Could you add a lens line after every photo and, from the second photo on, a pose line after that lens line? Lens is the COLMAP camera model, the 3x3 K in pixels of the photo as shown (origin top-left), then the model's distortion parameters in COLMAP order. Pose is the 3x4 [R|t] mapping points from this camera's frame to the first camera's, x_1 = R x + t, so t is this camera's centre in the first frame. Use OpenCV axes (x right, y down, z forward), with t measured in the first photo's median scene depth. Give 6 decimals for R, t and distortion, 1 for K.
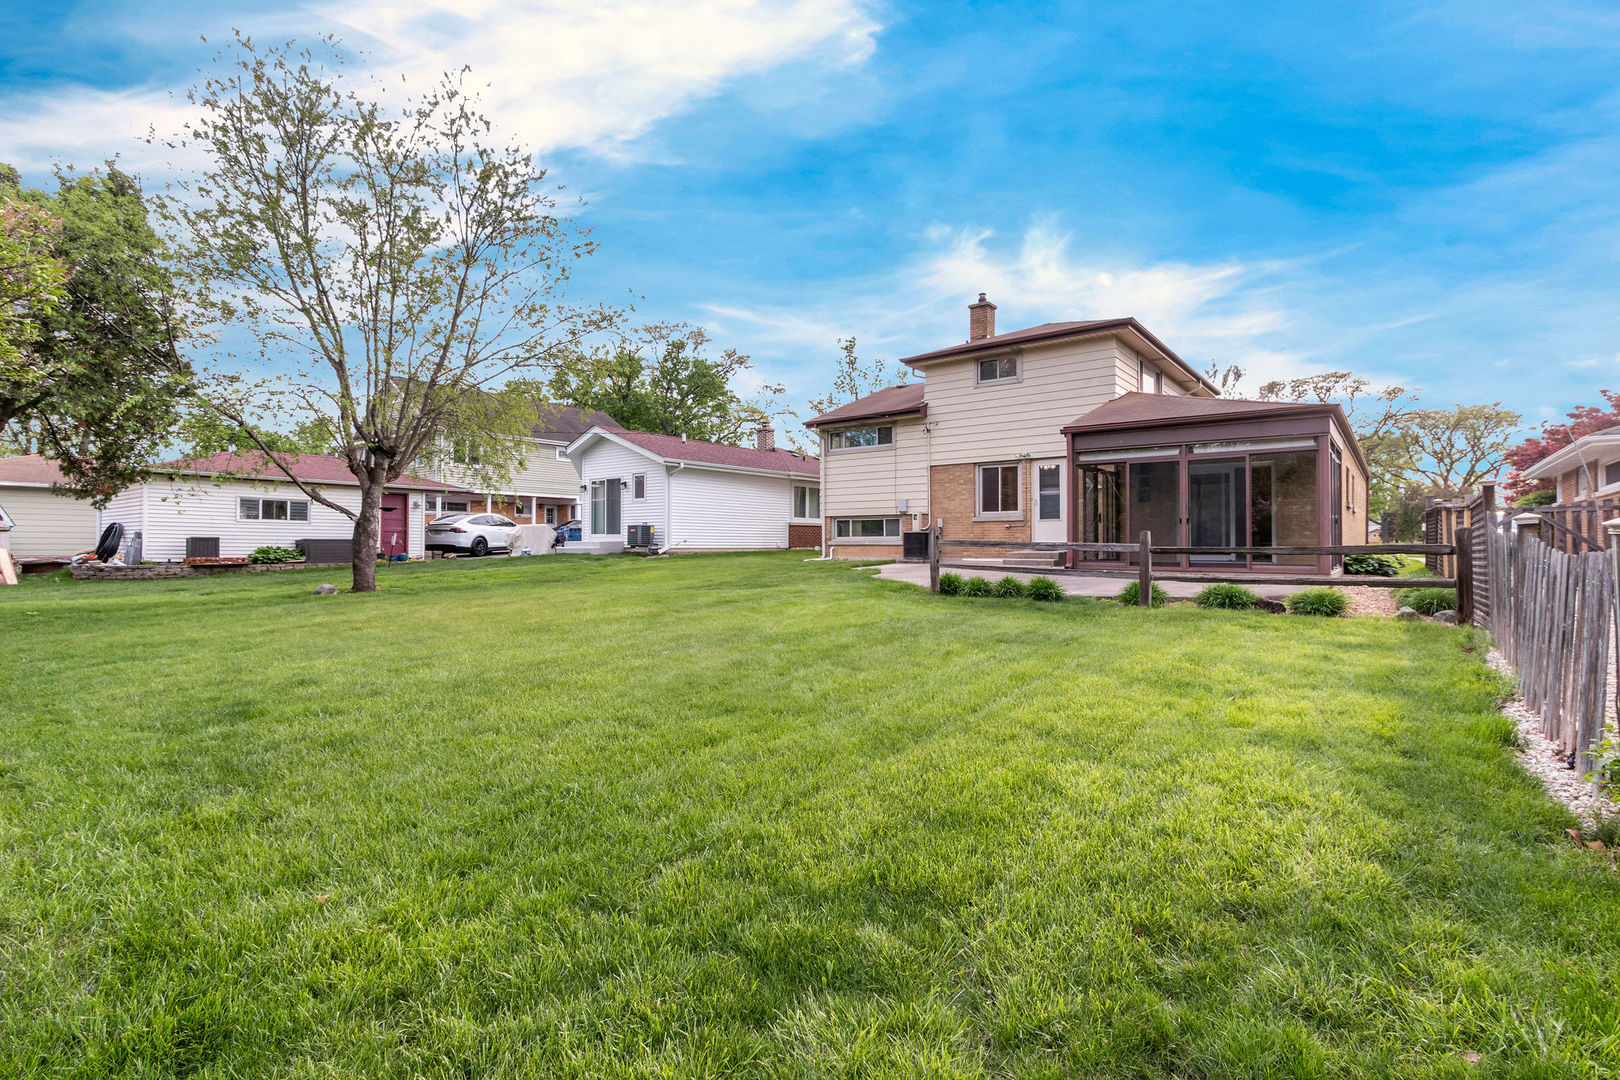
lens RADIAL K [[751.8, 0, 810.0], [0, 751.8, 540.0], [0, 0, 1]] dist [-0.001160, -0.000036]
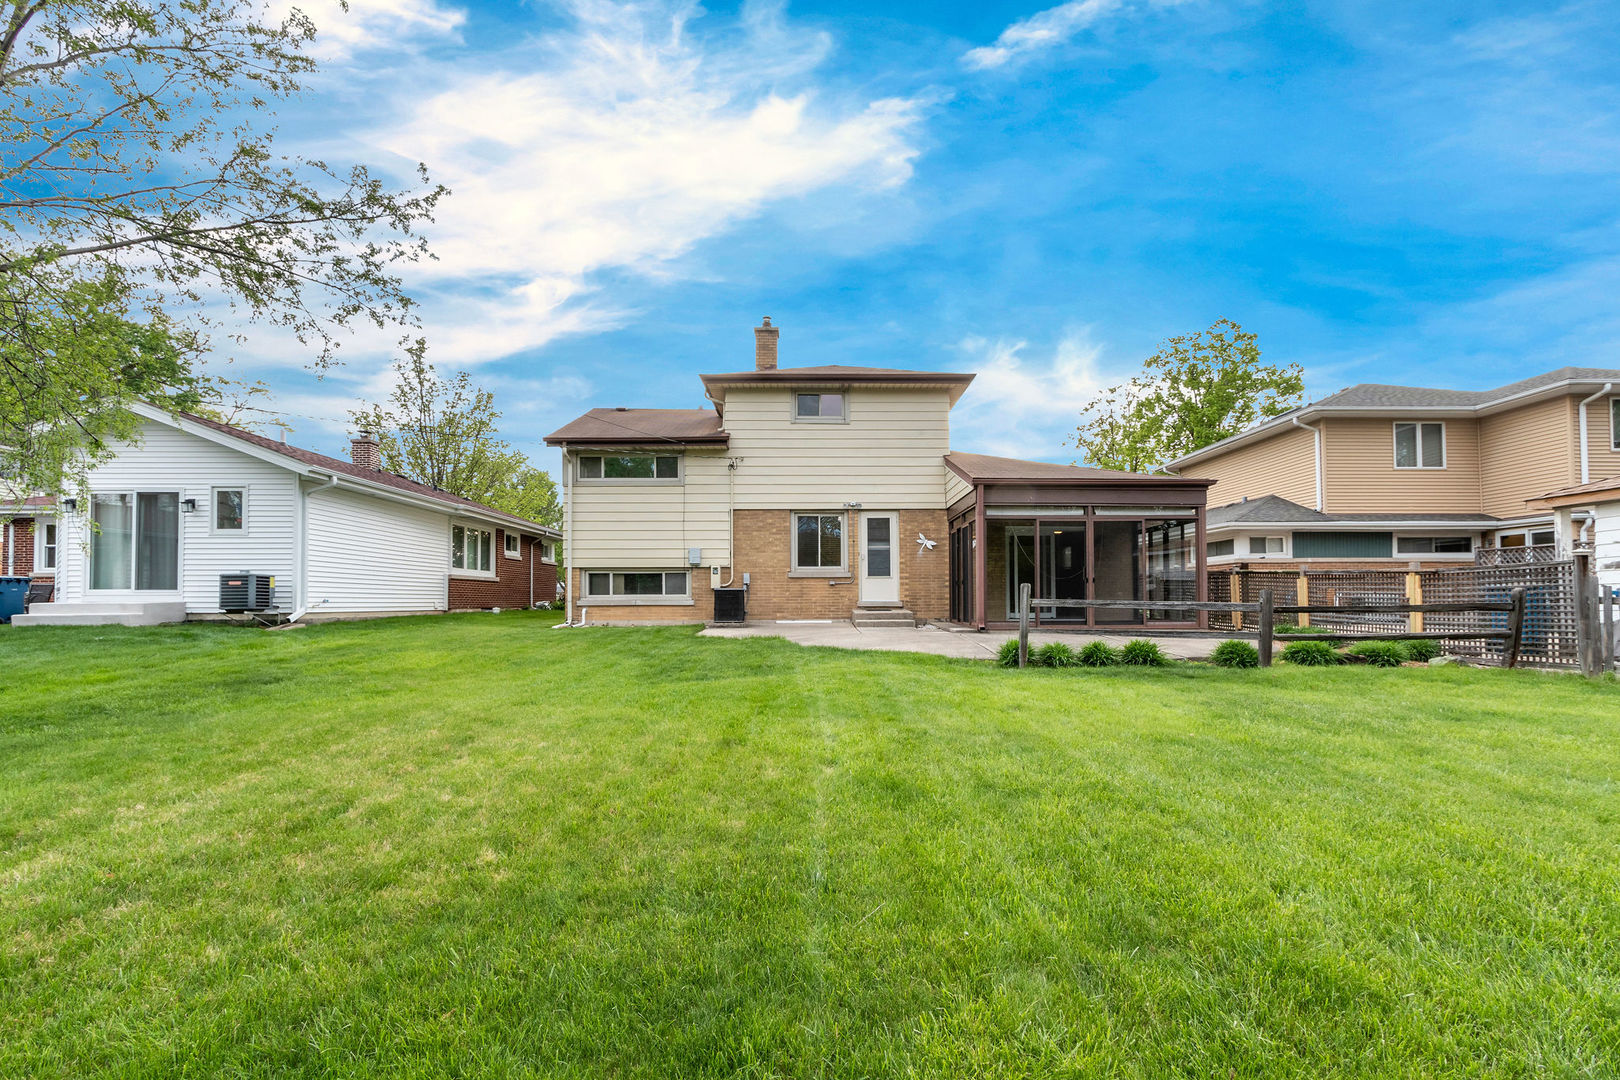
lens RADIAL K [[771.0, 0, 811.5], [0, 771.0, 589.2], [0, 0, 1]] dist [-0.001946, -0.000062]
pose [[0.768395, 0.005812, 0.639949, -0.314349], [0.001573, 0.999939, -0.010969, -0.001230], [-0.639974, 0.009435, 0.768339, 0.290711]]
